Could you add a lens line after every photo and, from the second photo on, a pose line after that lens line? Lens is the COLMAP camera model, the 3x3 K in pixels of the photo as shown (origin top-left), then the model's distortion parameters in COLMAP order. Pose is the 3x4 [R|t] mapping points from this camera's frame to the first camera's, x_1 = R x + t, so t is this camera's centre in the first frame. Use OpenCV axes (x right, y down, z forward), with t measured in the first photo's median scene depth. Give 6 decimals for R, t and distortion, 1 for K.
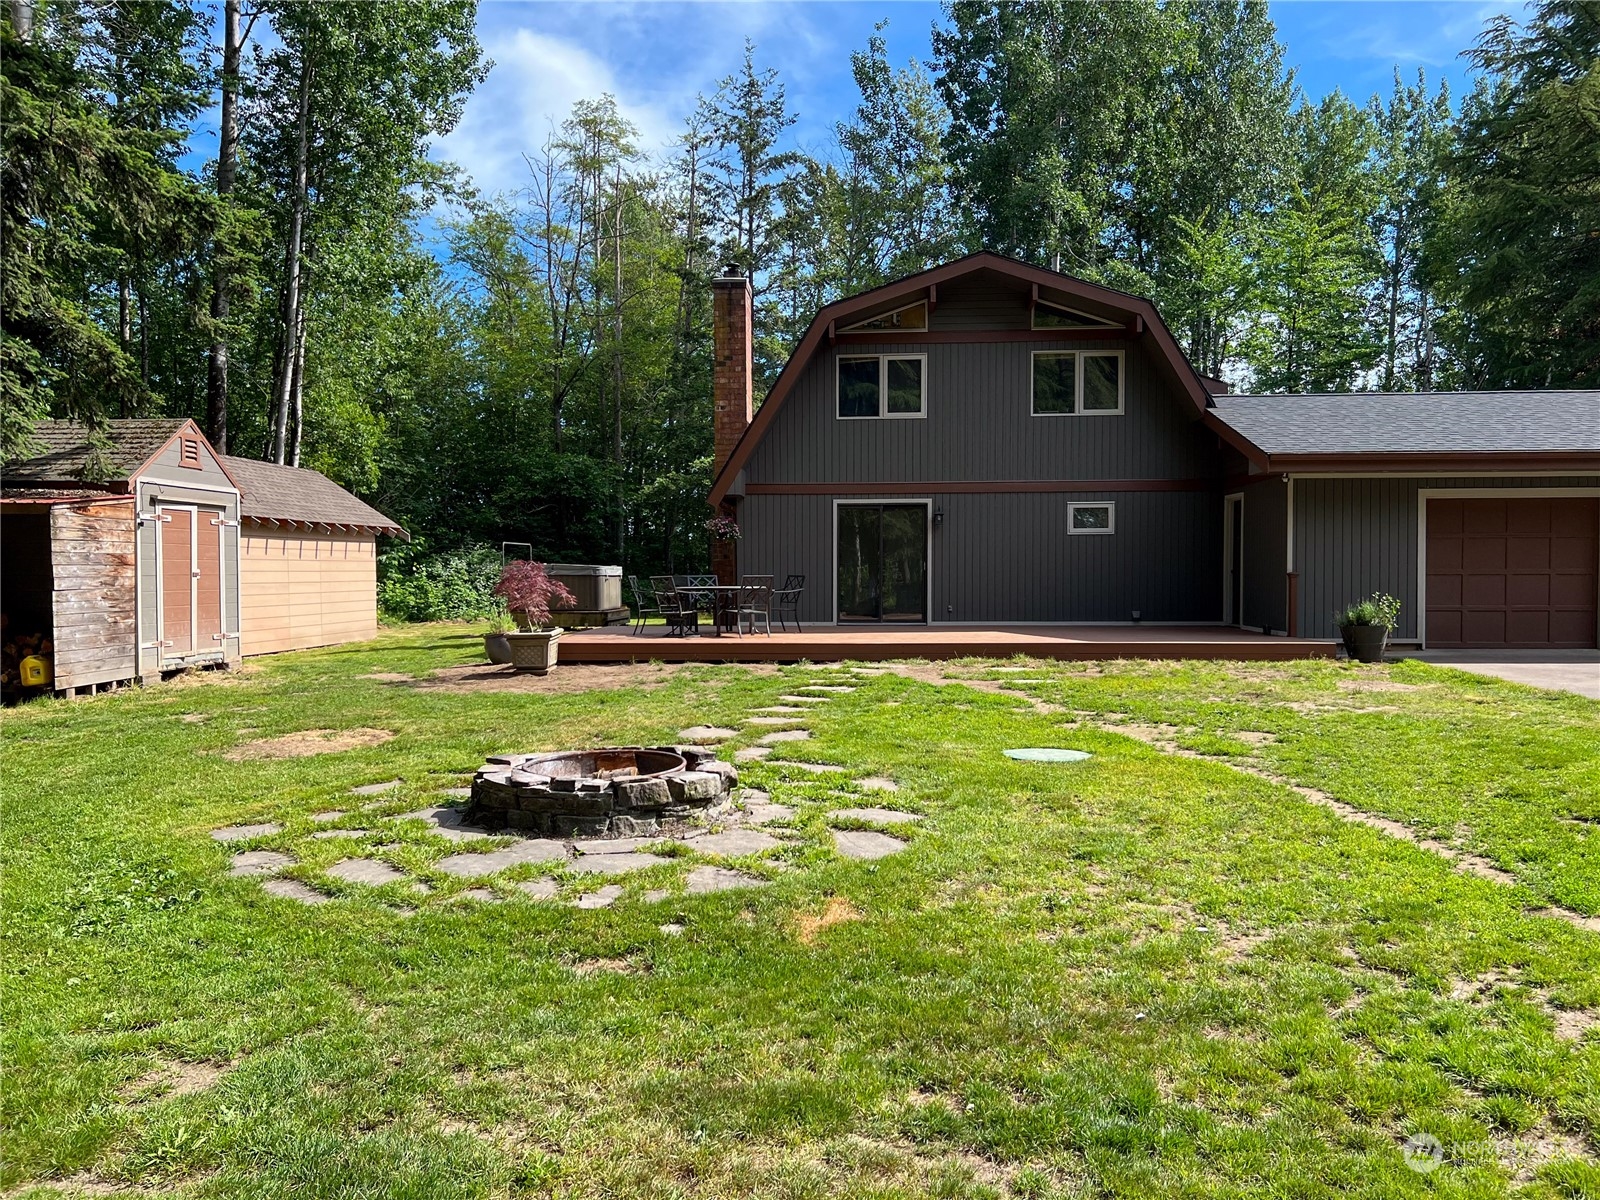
lens RADIAL K [[1225.4, 0, 798.0], [0, 1225.4, 610.6], [0, 0, 1]] dist [0.039658, -0.054718]
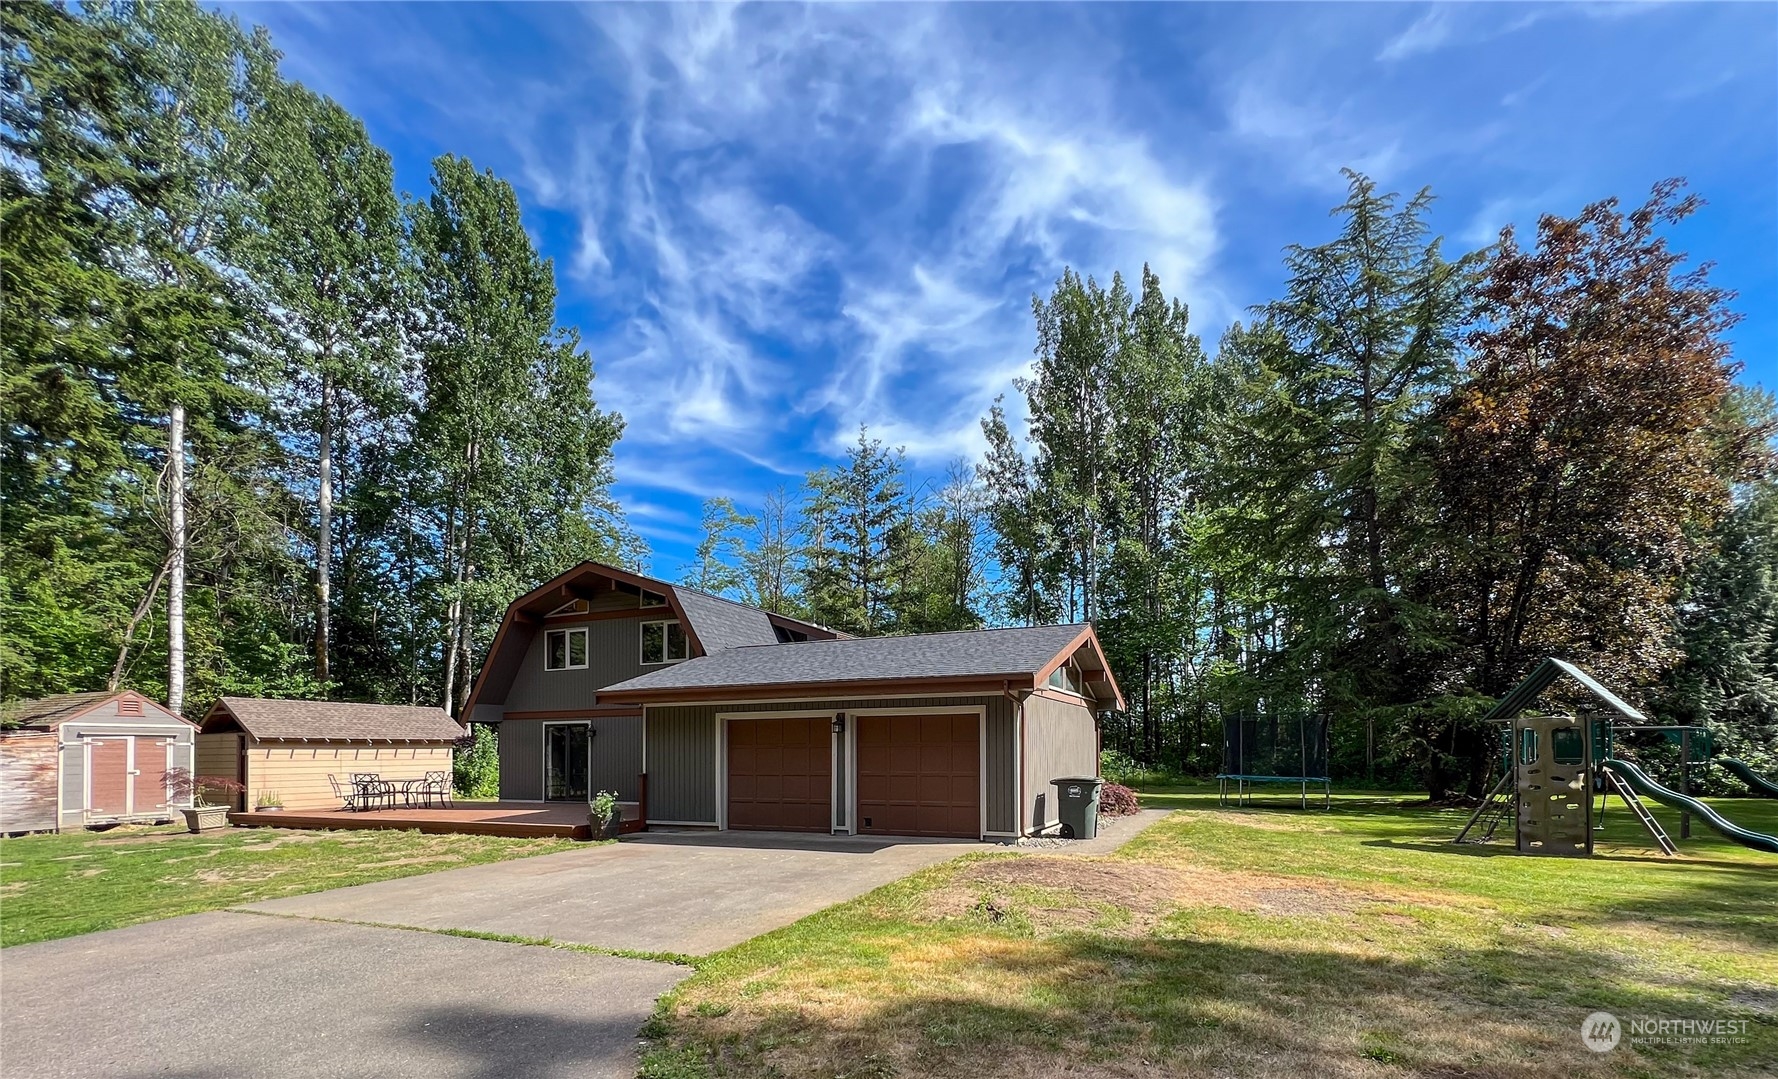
lens RADIAL K [[787.6, 0, 969.3], [0, 787.6, 723.8], [0, 0, 1]] dist [-0.009438, 0.001263]
pose [[0.952607, -0.015268, -0.303819, 1.078066], [-0.002855, 0.998247, -0.059117, -0.037405], [0.304189, 0.057183, 0.950894, 0.262501]]
